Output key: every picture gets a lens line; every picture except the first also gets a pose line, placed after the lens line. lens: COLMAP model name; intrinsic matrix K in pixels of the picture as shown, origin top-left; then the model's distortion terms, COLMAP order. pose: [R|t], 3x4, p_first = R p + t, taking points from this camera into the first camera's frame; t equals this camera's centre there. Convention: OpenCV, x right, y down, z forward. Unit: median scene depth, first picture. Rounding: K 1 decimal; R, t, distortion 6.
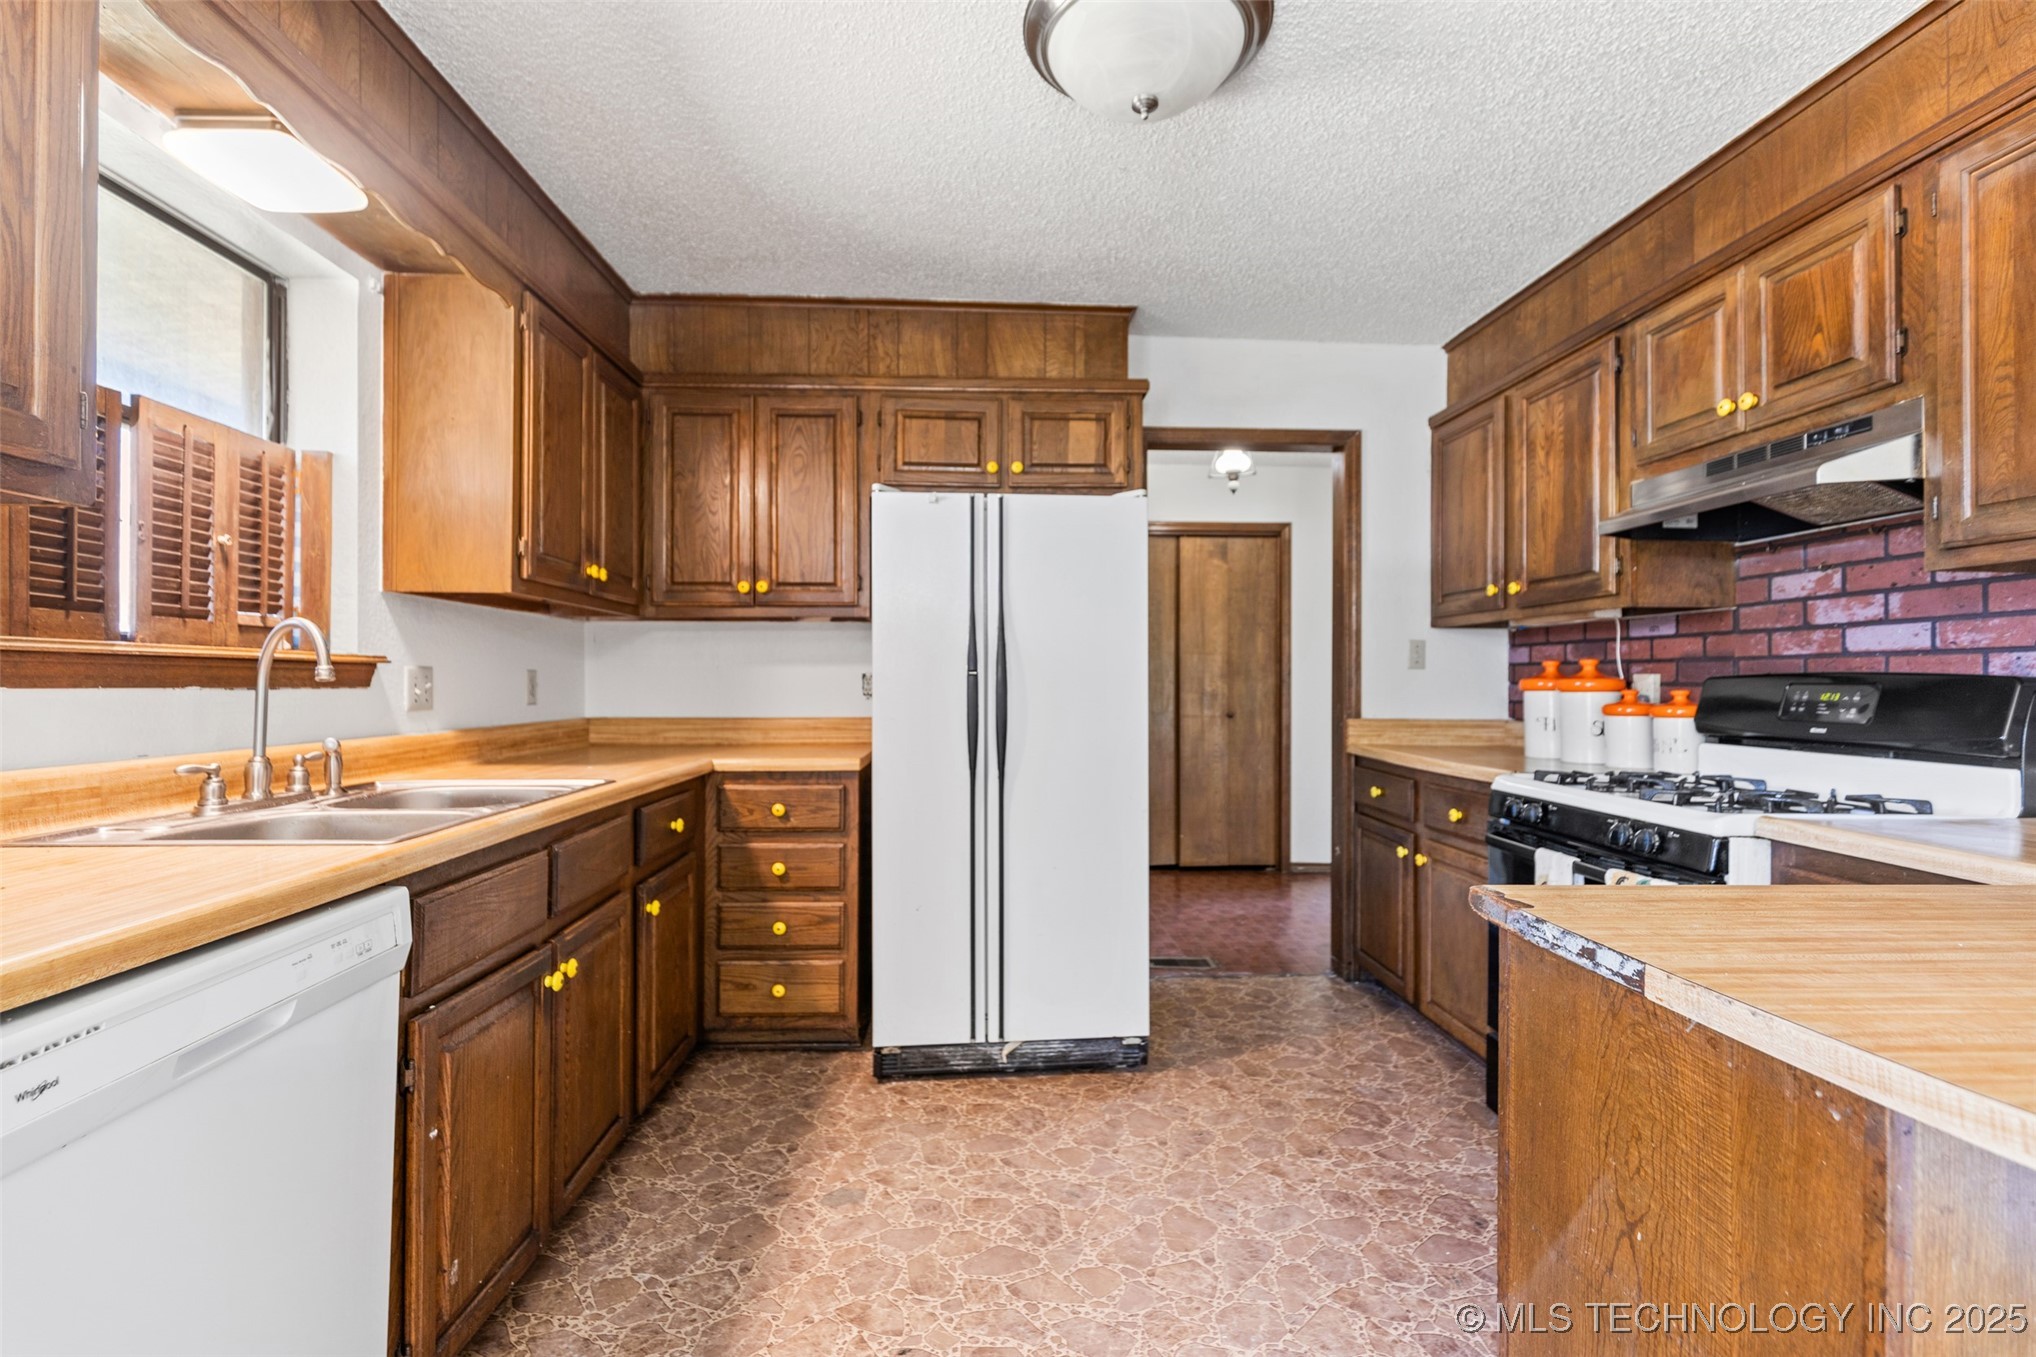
lens RADIAL K [[927.2, 0, 1024.5], [0, 927.2, 680.5], [0, 0, 1]] dist [0.010434, 0.000279]
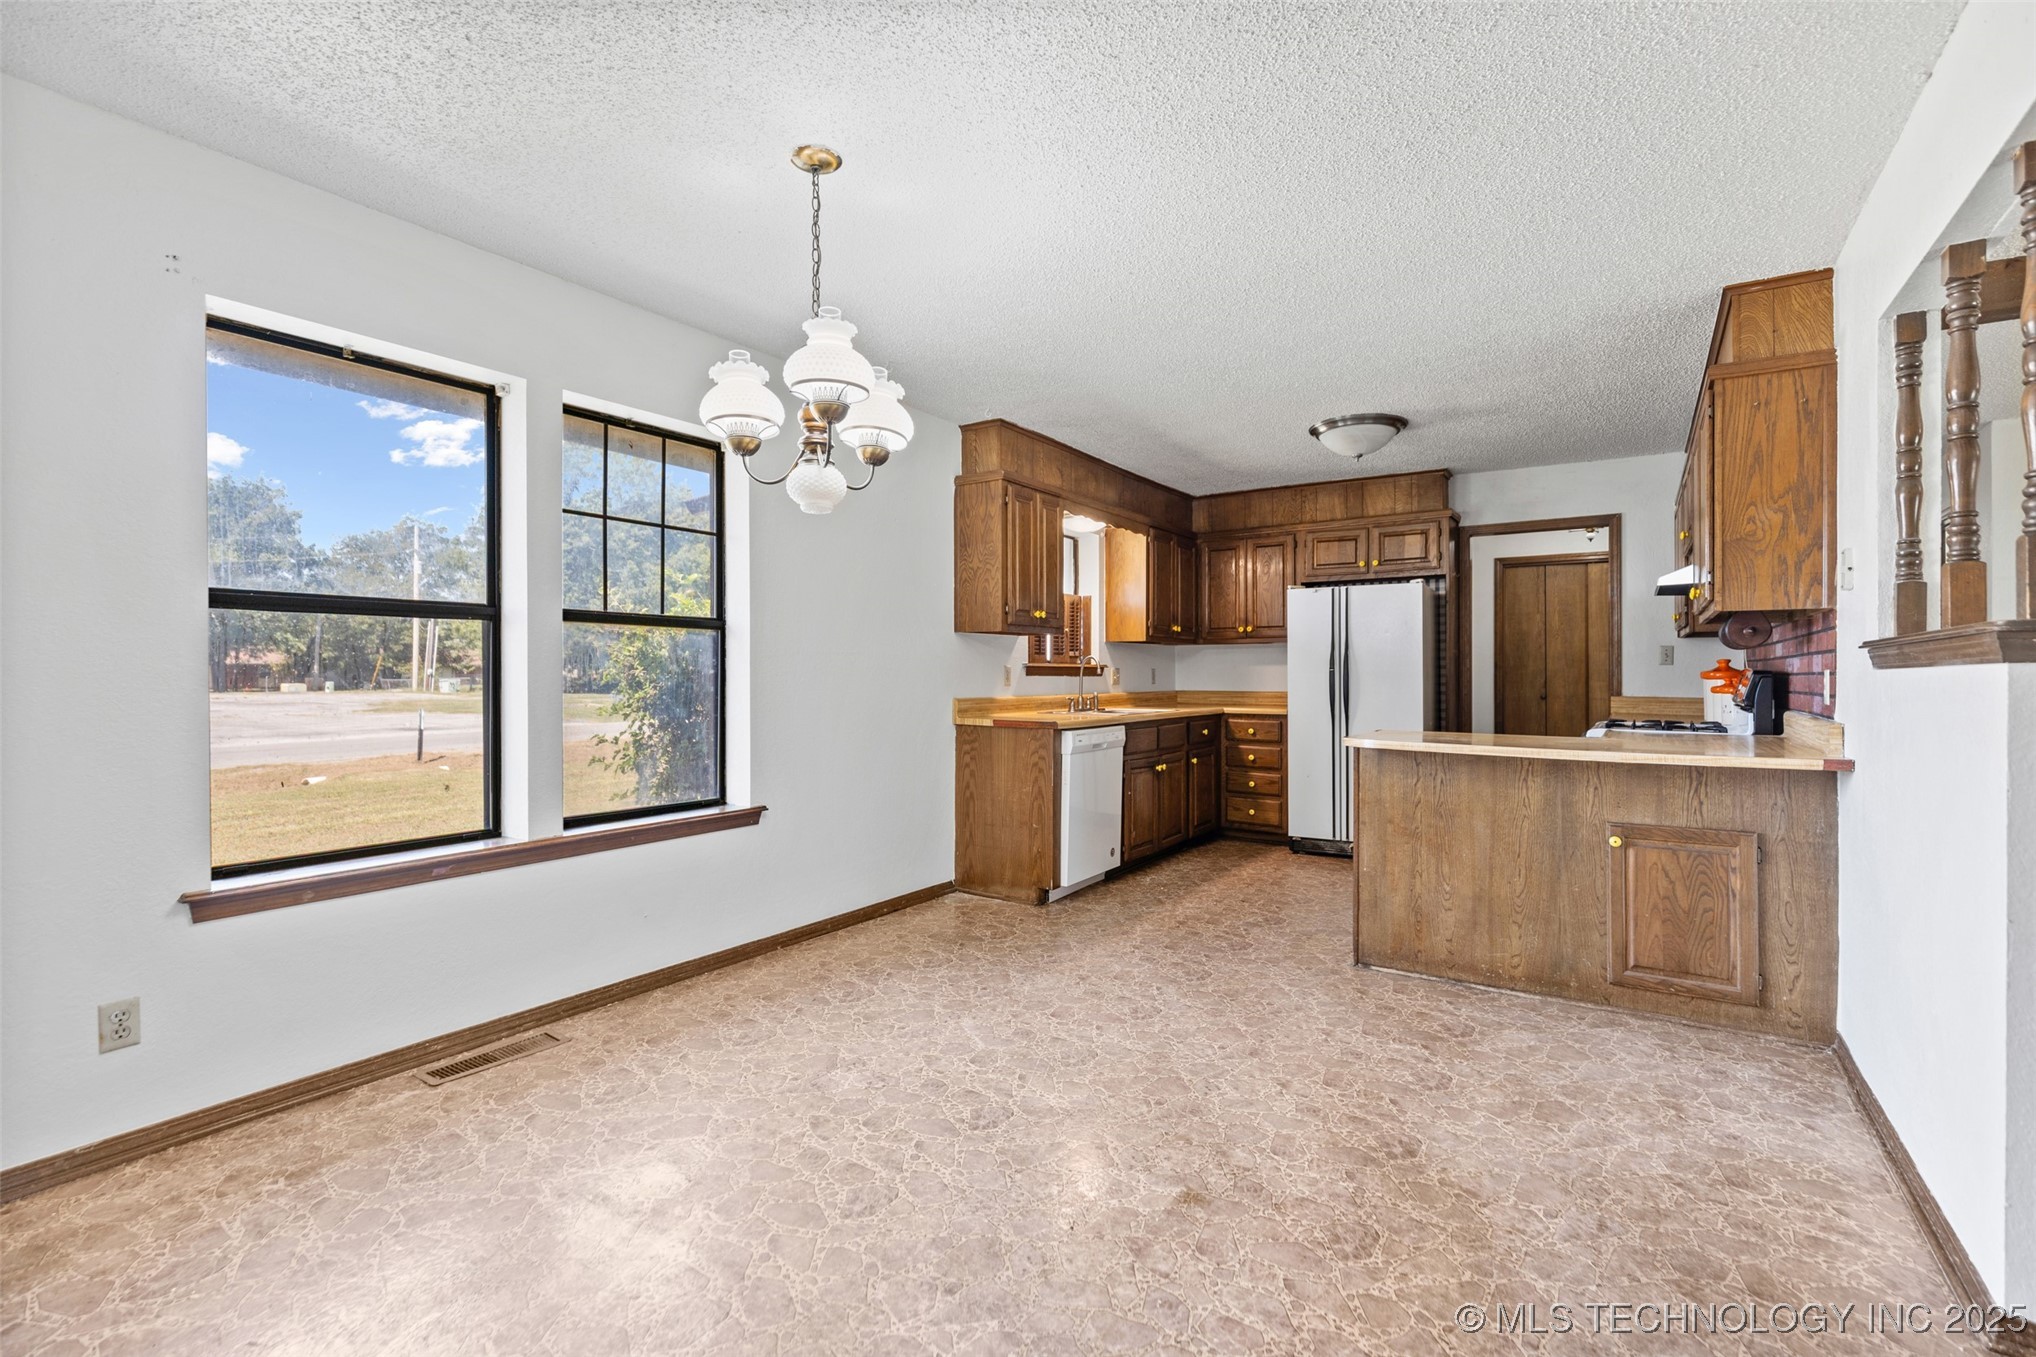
lens RADIAL K [[927.2, 0, 1022.4], [0, 927.2, 677.2], [0, 0, 1]] dist [0.010434, 0.000279]
pose [[0.807321, 0.000118, -0.590112, 0.605187], [0.003976, 0.999976, 0.005640, -0.005222], [0.590099, -0.006900, 0.807302, -1.121851]]
